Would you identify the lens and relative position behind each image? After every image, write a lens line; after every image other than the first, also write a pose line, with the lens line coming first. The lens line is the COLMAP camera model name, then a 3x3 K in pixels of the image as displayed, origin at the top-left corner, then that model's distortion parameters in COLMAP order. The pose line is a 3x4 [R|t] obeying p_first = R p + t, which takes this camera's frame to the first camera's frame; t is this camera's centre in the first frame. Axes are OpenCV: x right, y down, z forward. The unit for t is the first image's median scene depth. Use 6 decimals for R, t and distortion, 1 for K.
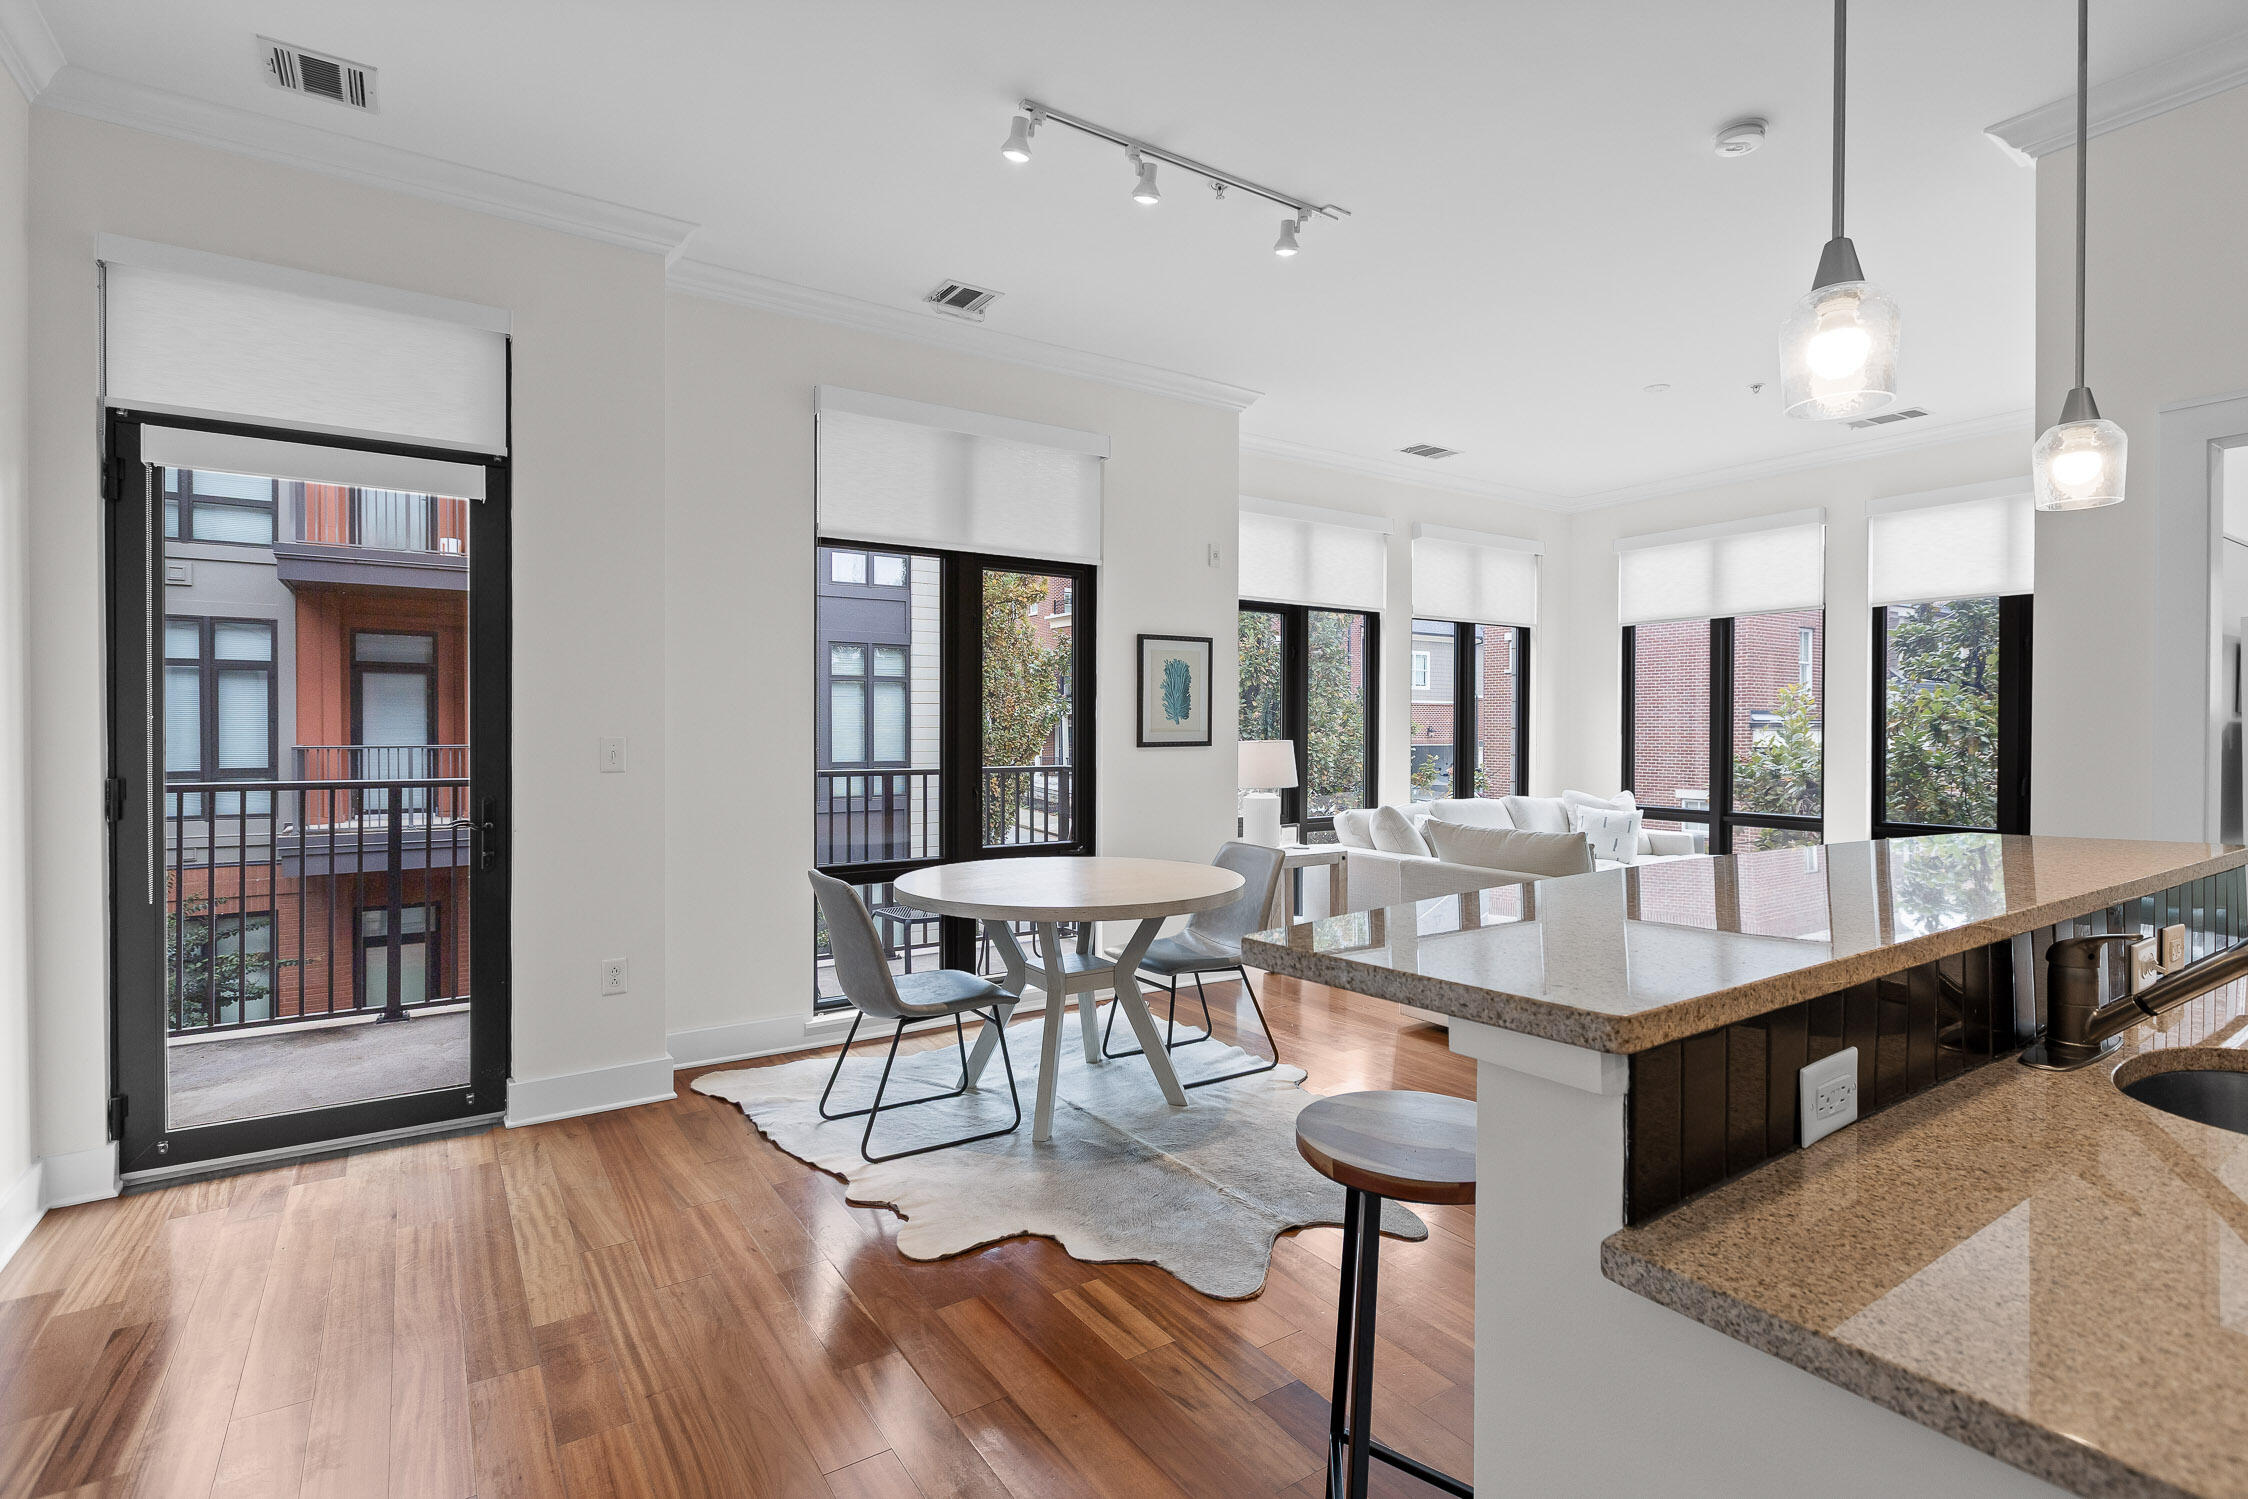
lens RADIAL K [[1063.9, 0, 1123.8], [0, 1063.9, 738.9], [0, 0, 1]] dist [-0.001365, 0.000199]
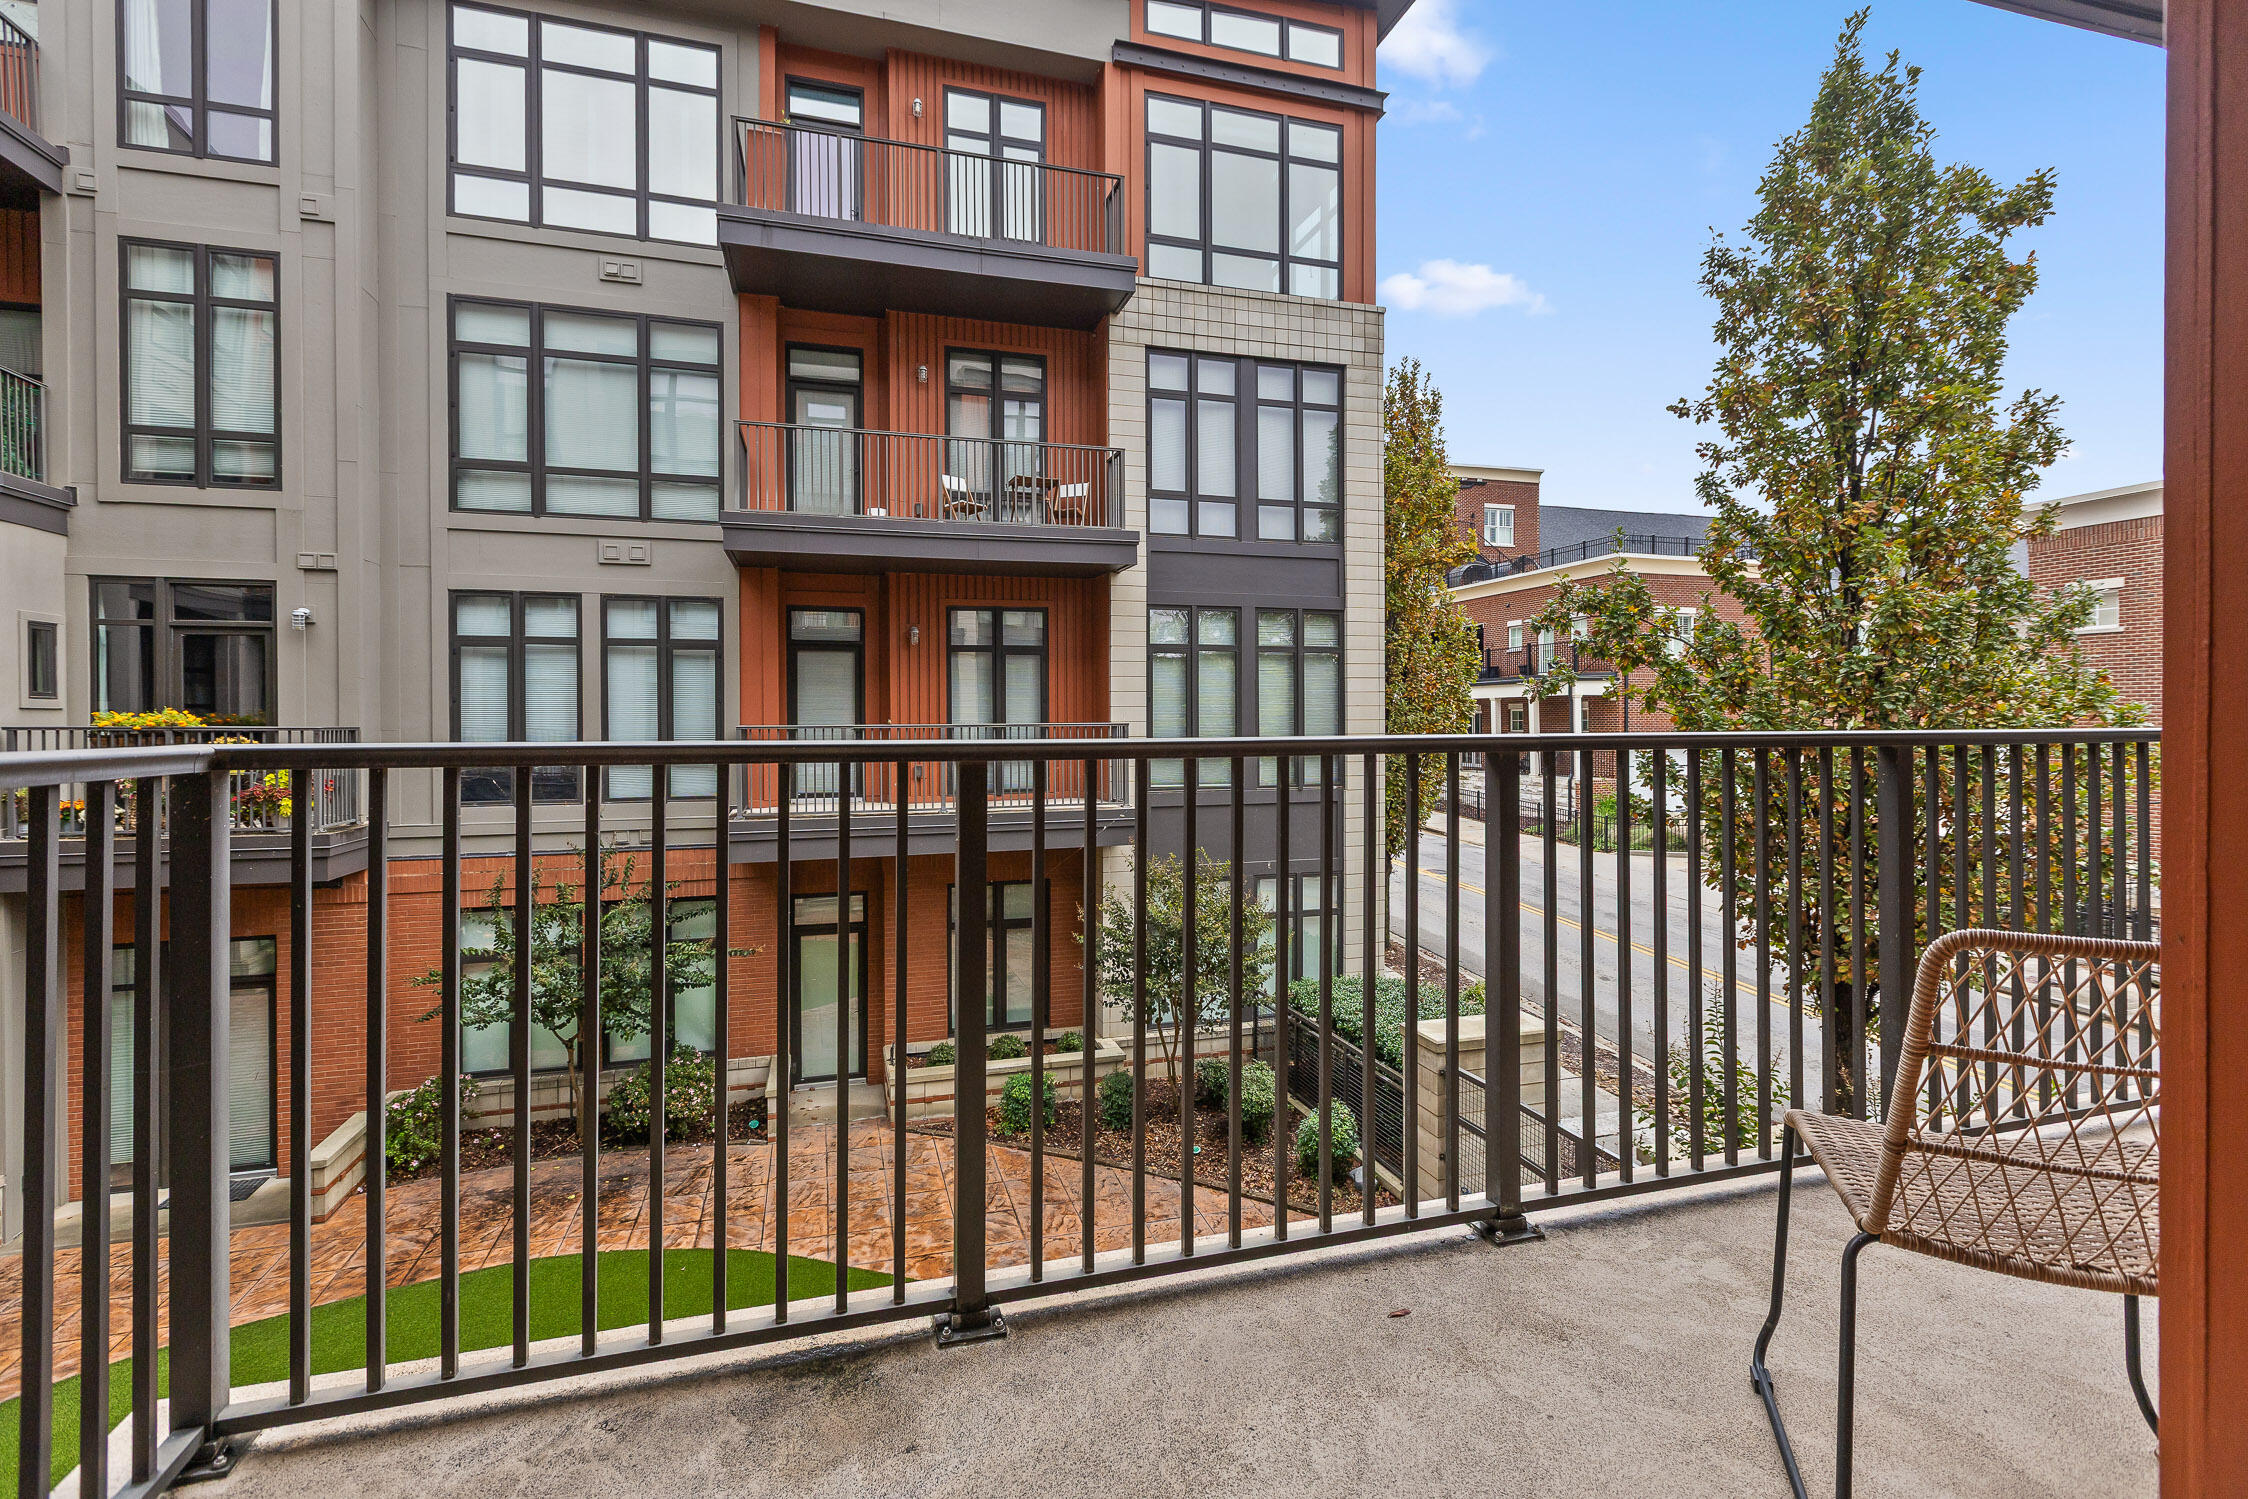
lens RADIAL K [[1006.9, 0, 1122.5], [0, 1006.9, 723.0], [0, 0, 1]] dist [0.003573, 0.000485]
pose [[0.955601, -0.006285, -0.294598, -0.447458], [0.003645, 0.999948, -0.009511, 0.033891], [0.294642, 0.008015, 0.955574, 0.578804]]
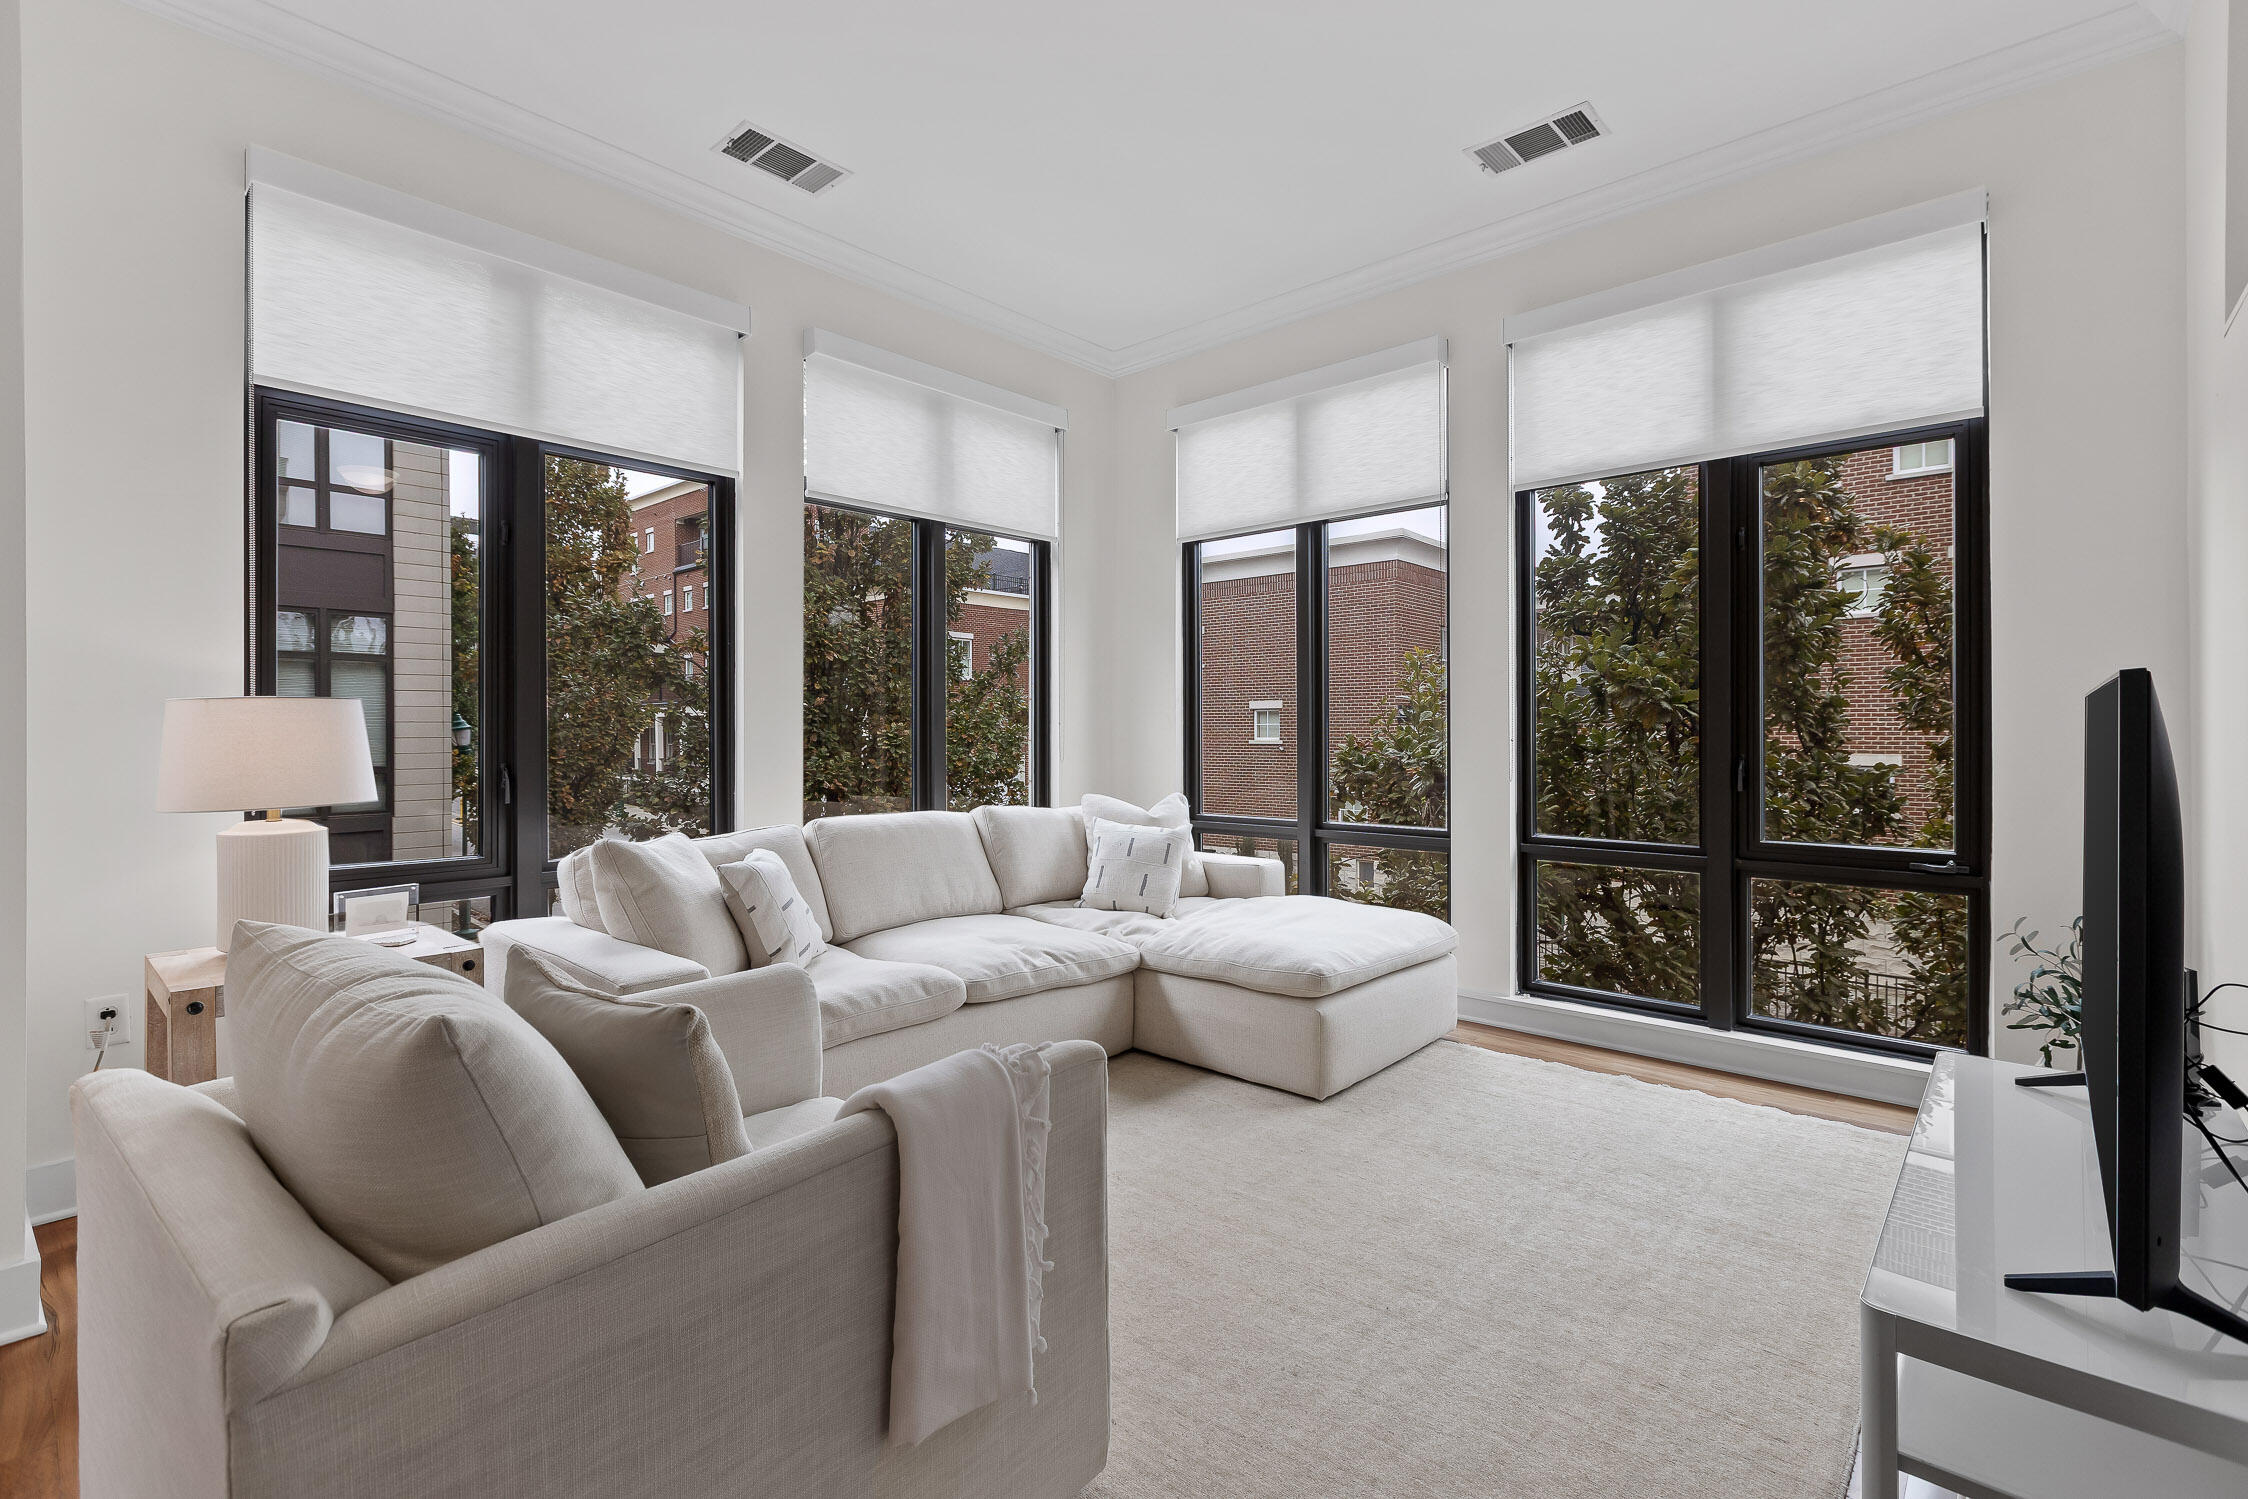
lens RADIAL K [[1008.6, 0, 1121.7], [0, 1008.6, 737.8], [0, 0, 1]] dist [-0.002402, -0.000252]
pose [[0.967596, -0.006427, 0.252421, 0.401837], [0.007646, 0.999963, -0.003849, 0.024506], [-0.252387, 0.005654, 0.967610, 0.591766]]
